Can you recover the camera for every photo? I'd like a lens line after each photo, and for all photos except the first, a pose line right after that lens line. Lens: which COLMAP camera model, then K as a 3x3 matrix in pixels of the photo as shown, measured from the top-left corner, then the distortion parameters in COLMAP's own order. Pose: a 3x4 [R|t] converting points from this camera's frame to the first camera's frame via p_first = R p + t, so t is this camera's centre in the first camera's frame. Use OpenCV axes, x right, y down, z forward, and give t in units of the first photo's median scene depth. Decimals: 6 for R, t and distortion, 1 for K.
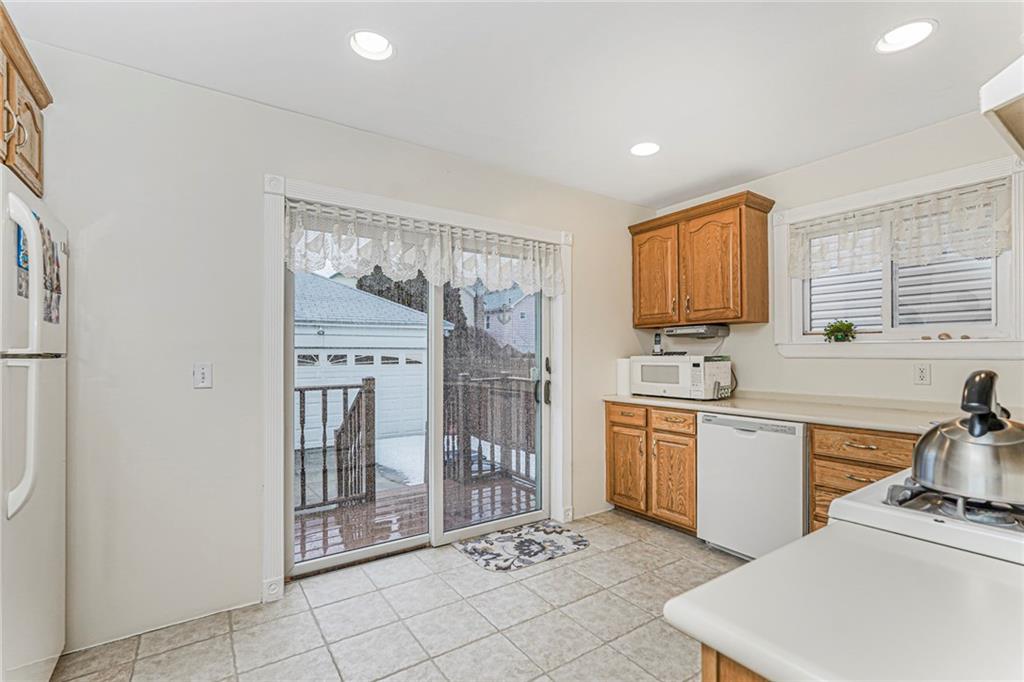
lens RADIAL K [[469.4, 0, 511.9], [0, 469.4, 352.4], [0, 0, 1]] dist [-0.000794, 0.000096]
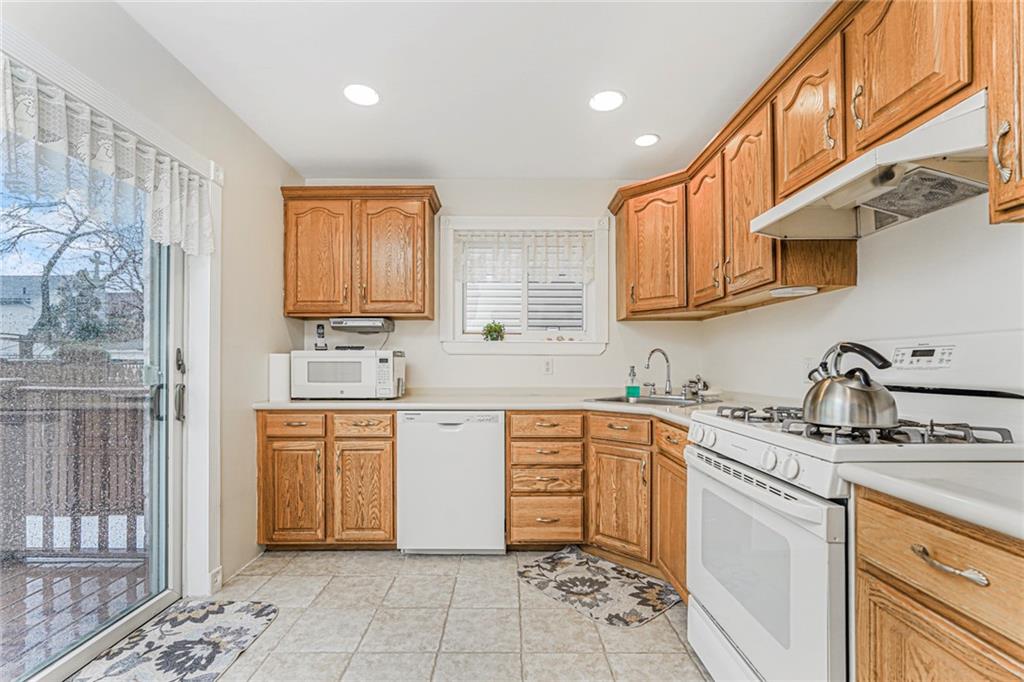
lens RADIAL K [[463.1, 0, 510.7], [0, 463.1, 363.1], [0, 0, 1]] dist [0.001671, 0.001432]
pose [[0.566312, 0.003321, 0.824184, -0.201477], [-0.005670, 0.999984, -0.000133, 0.029772], [-0.824171, -0.004598, 0.566322, 0.281901]]
